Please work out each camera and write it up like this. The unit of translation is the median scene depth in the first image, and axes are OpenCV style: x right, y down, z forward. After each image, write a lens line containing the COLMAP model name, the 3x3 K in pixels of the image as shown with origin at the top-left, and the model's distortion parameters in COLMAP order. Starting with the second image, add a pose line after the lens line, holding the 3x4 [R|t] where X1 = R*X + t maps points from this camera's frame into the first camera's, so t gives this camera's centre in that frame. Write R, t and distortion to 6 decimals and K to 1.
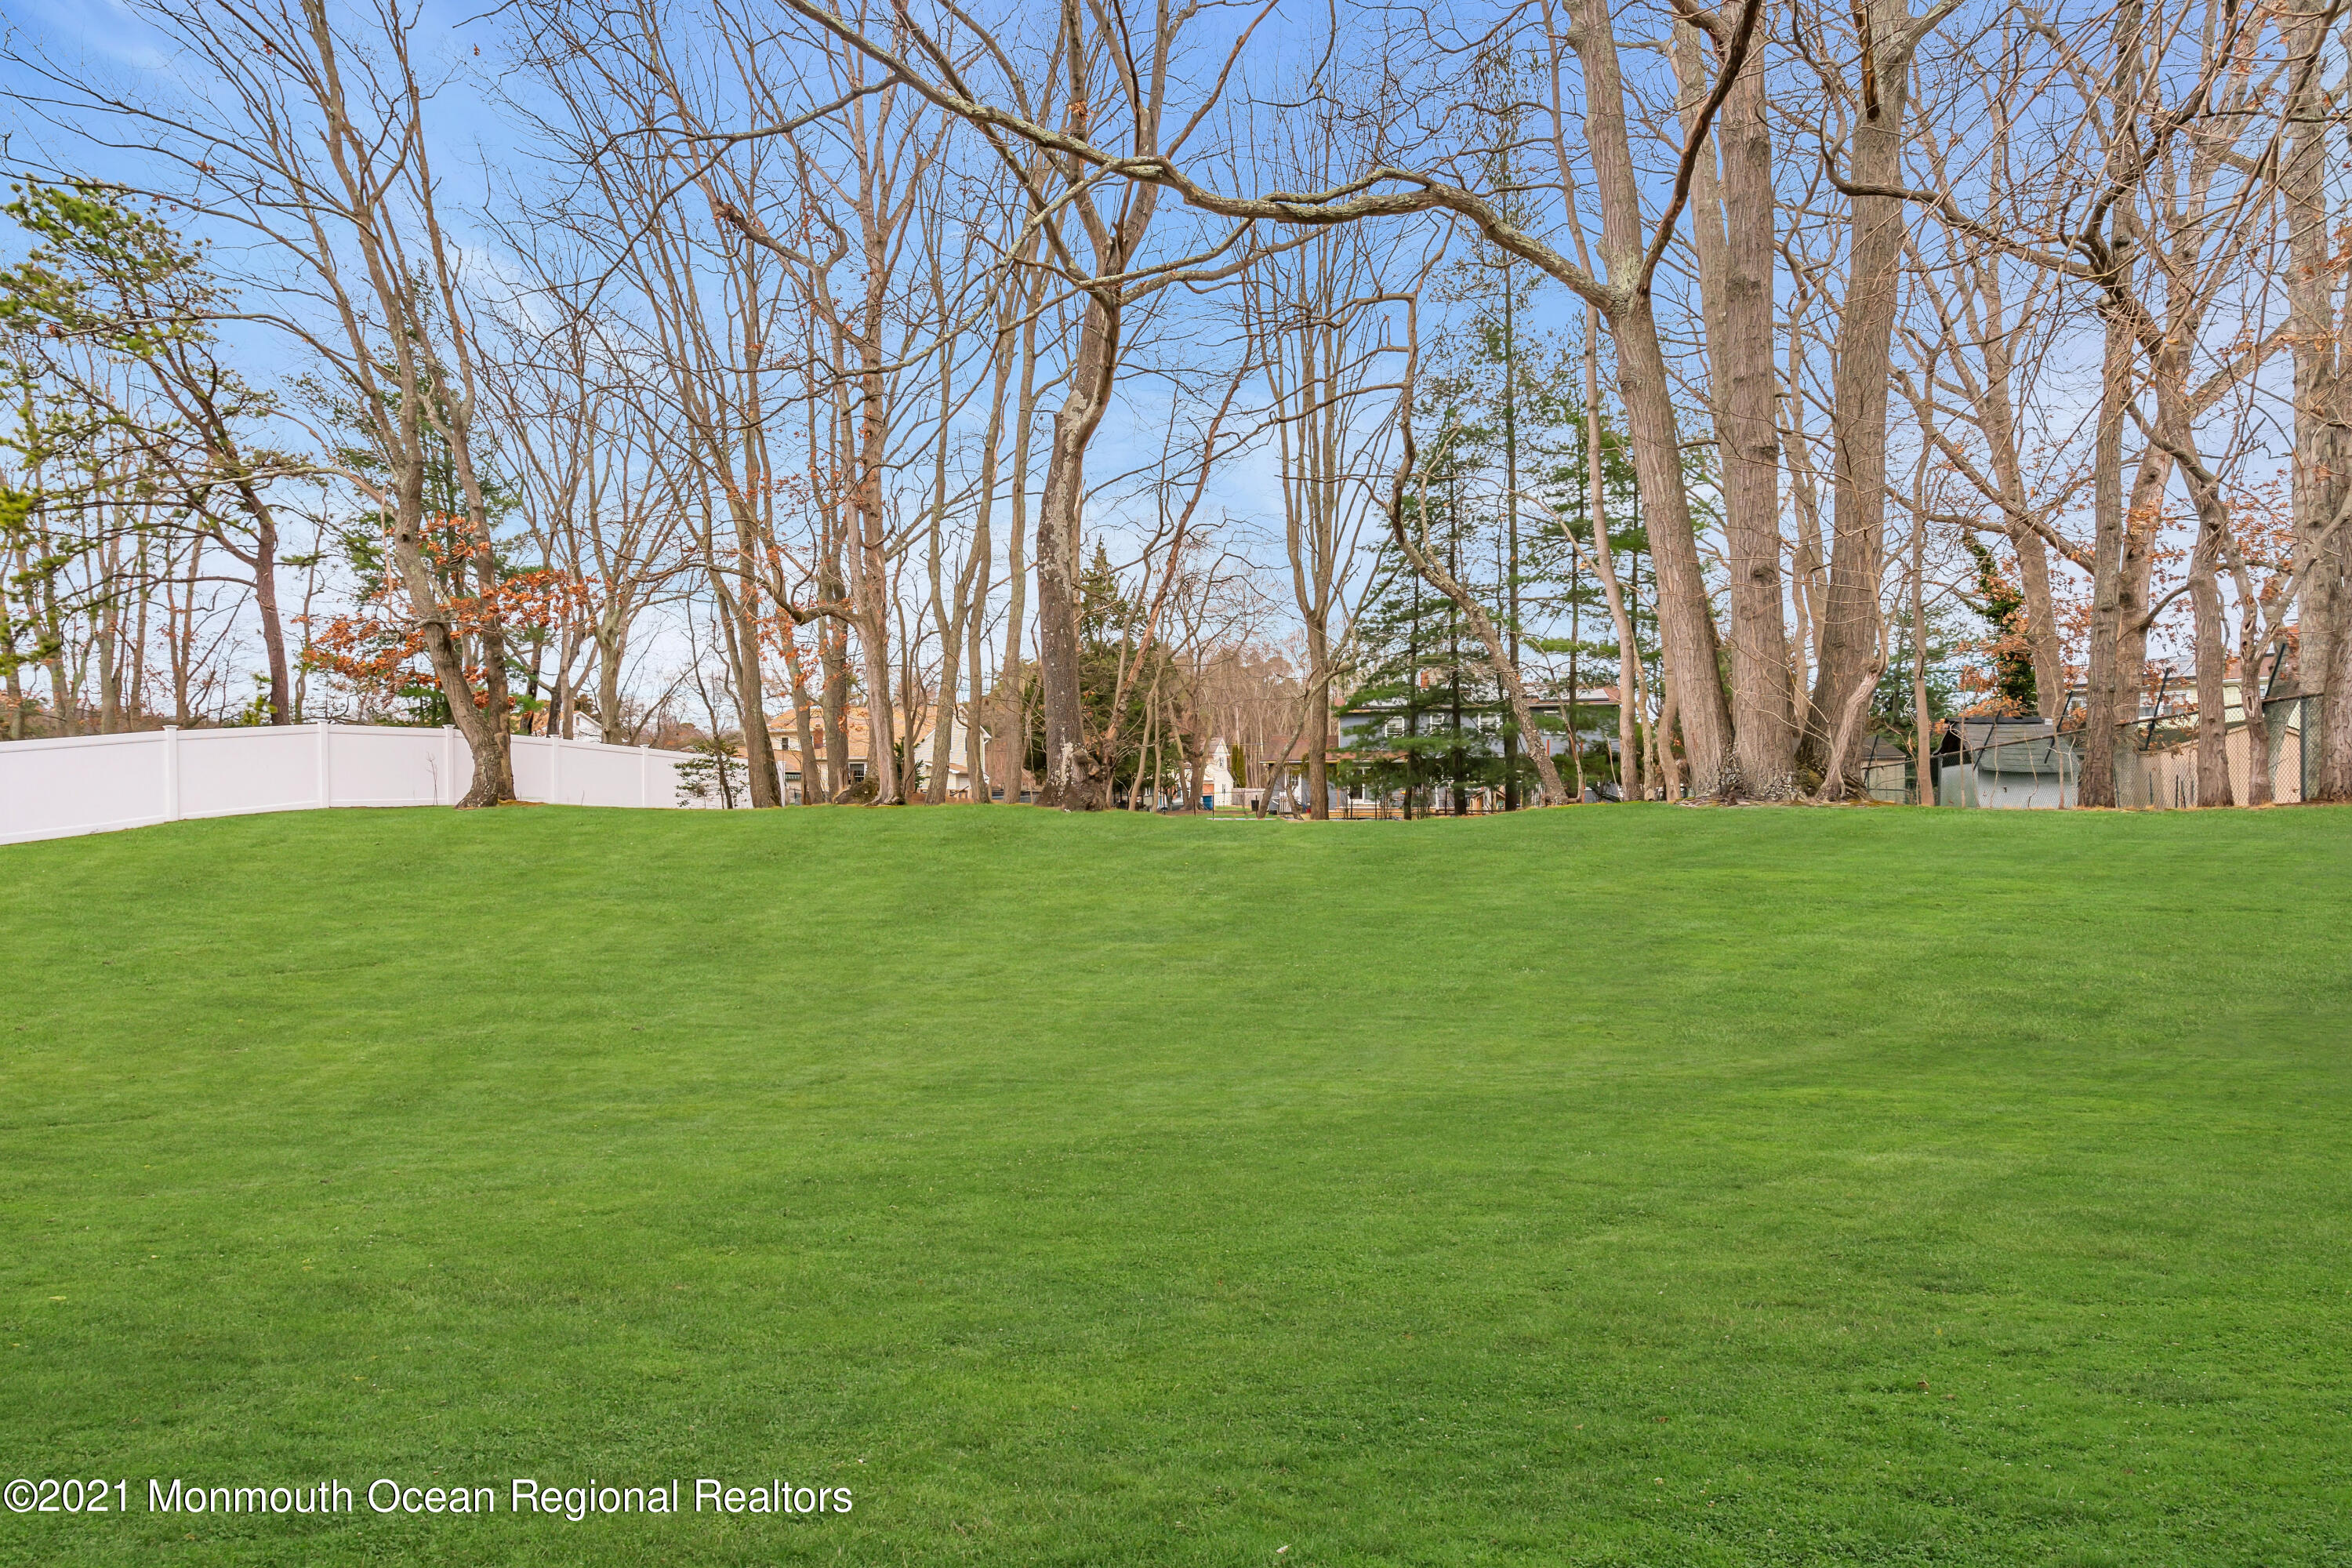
lens RADIAL K [[1057.2, 0, 1178.1], [0, 1057.2, 783.8], [0, 0, 1]] dist [-0.003145, 0.000396]
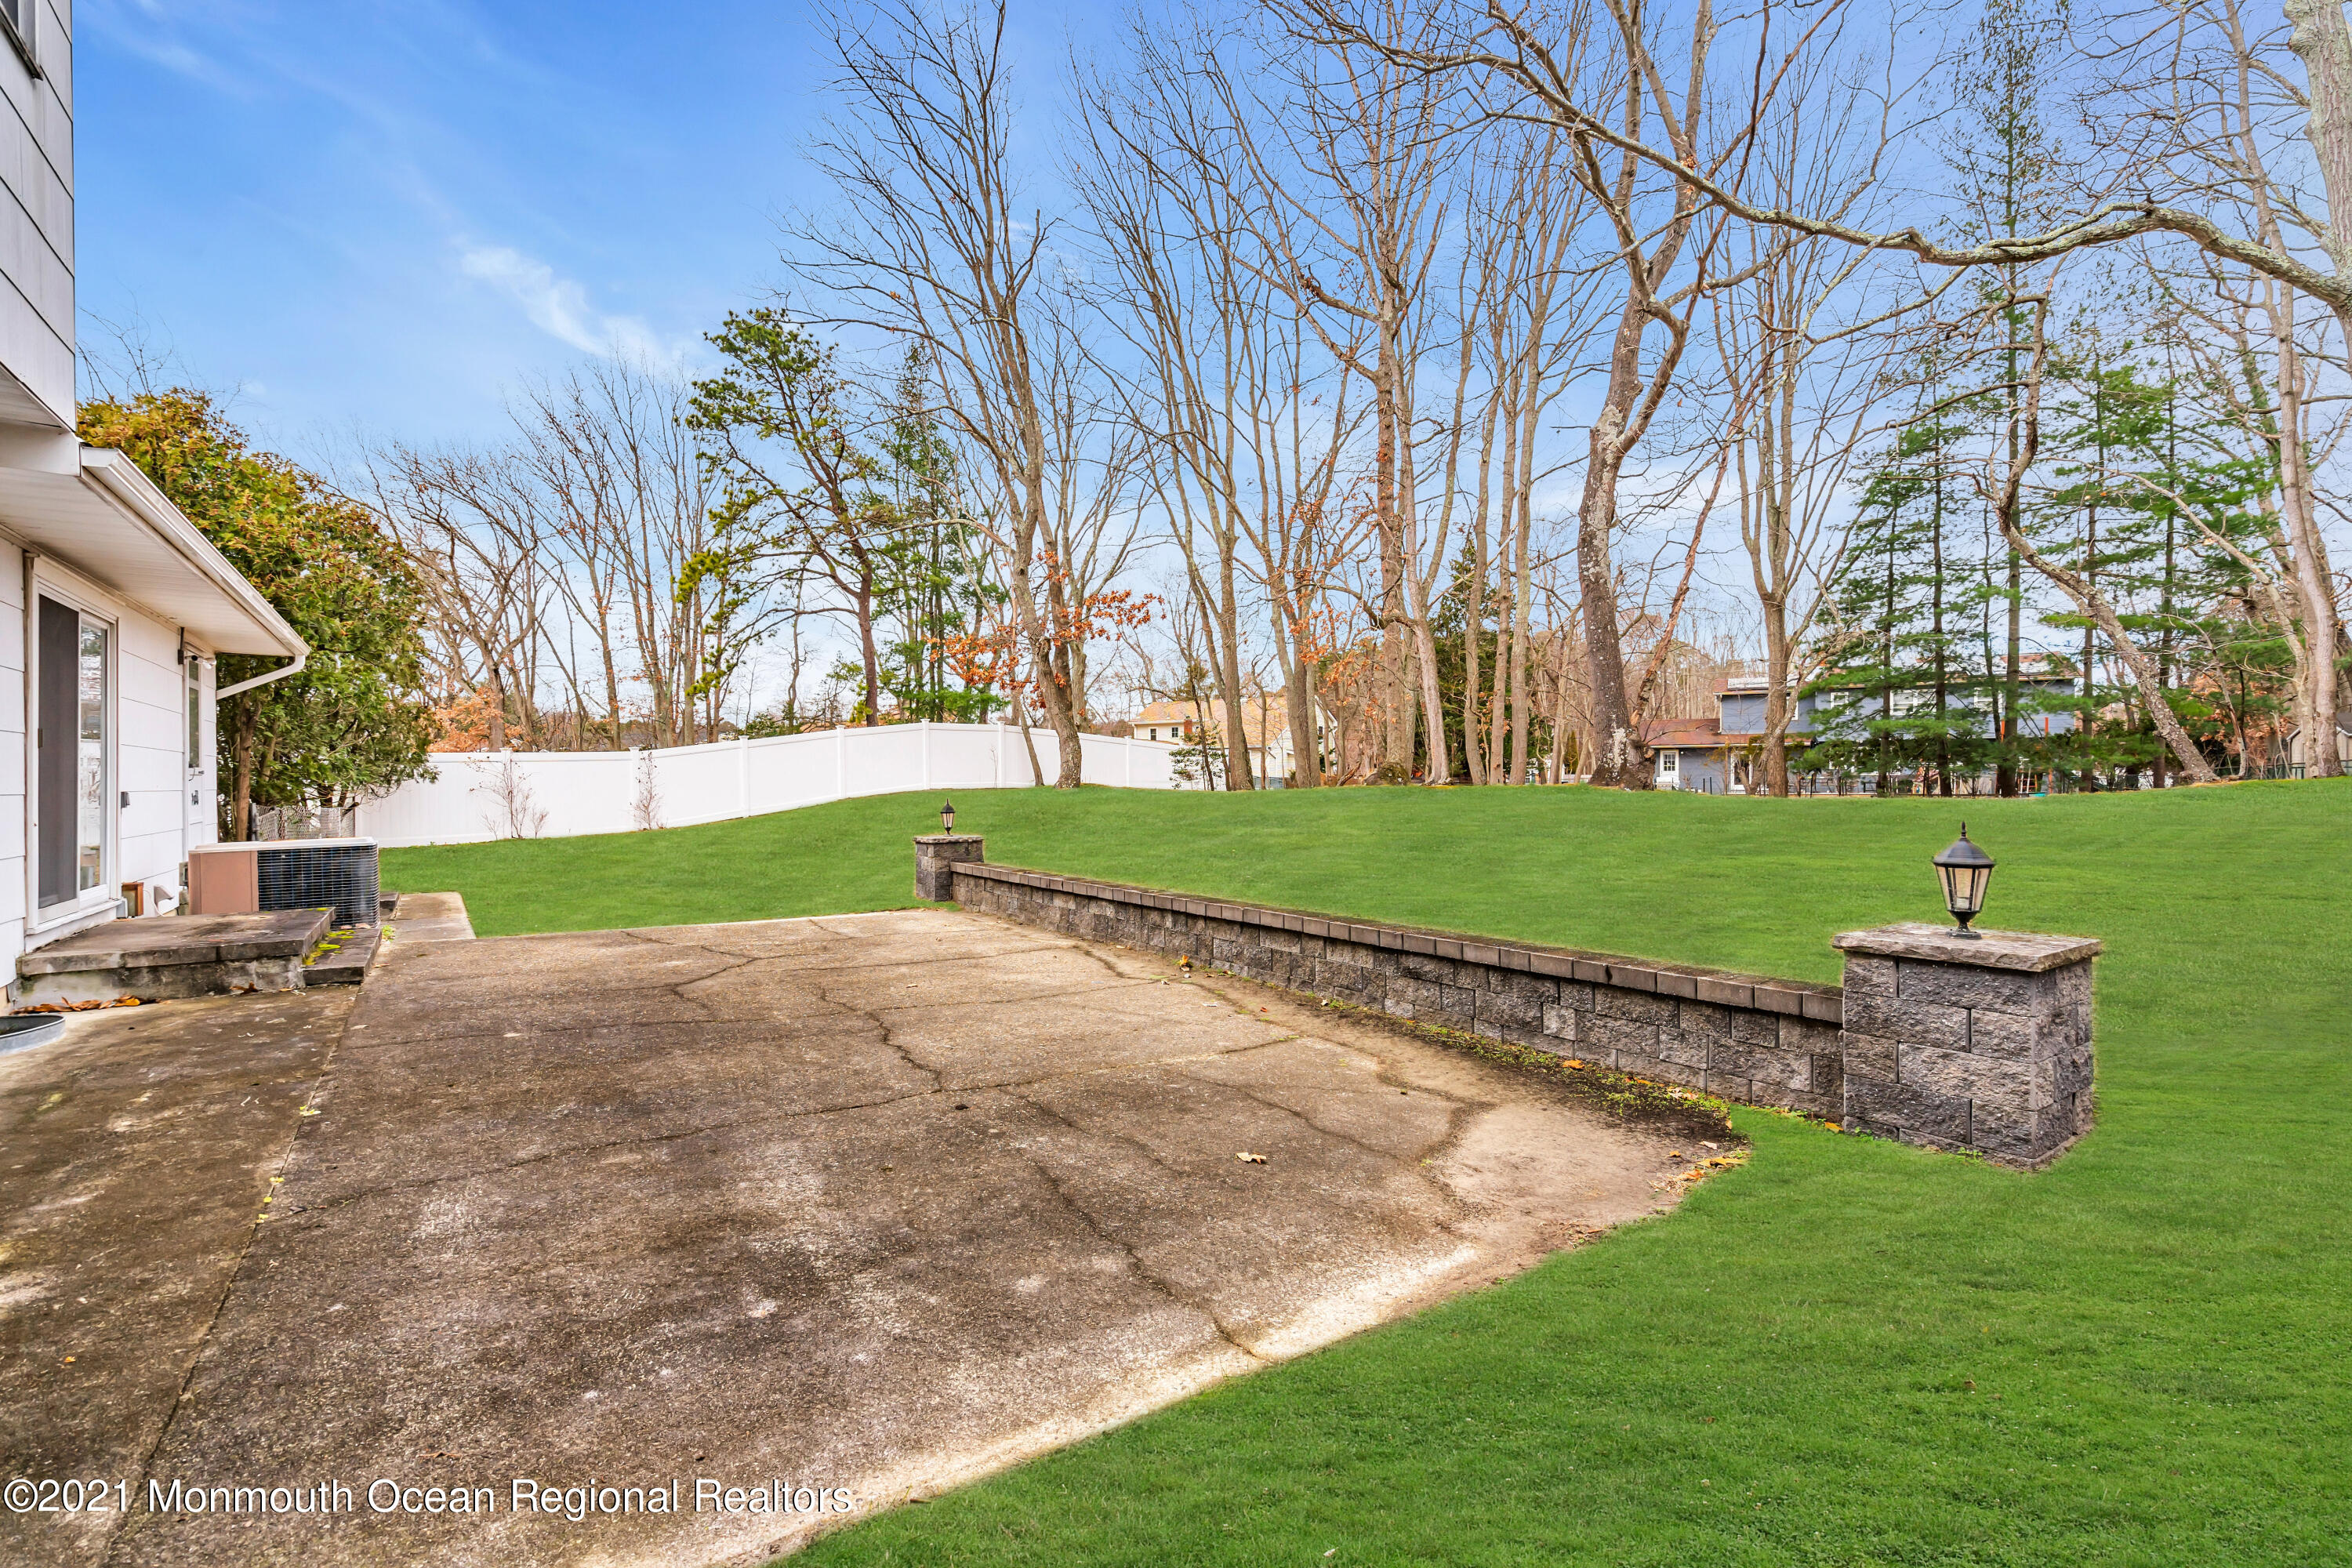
lens RADIAL K [[1057.2, 0, 1174.9], [0, 1057.2, 791.8], [0, 0, 1]] dist [-0.003145, 0.000396]
pose [[0.966178, 0.000144, -0.257877, -0.185800], [0.004837, 0.999814, 0.018681, 0.003117], [0.257832, -0.019296, 0.965997, -0.131880]]
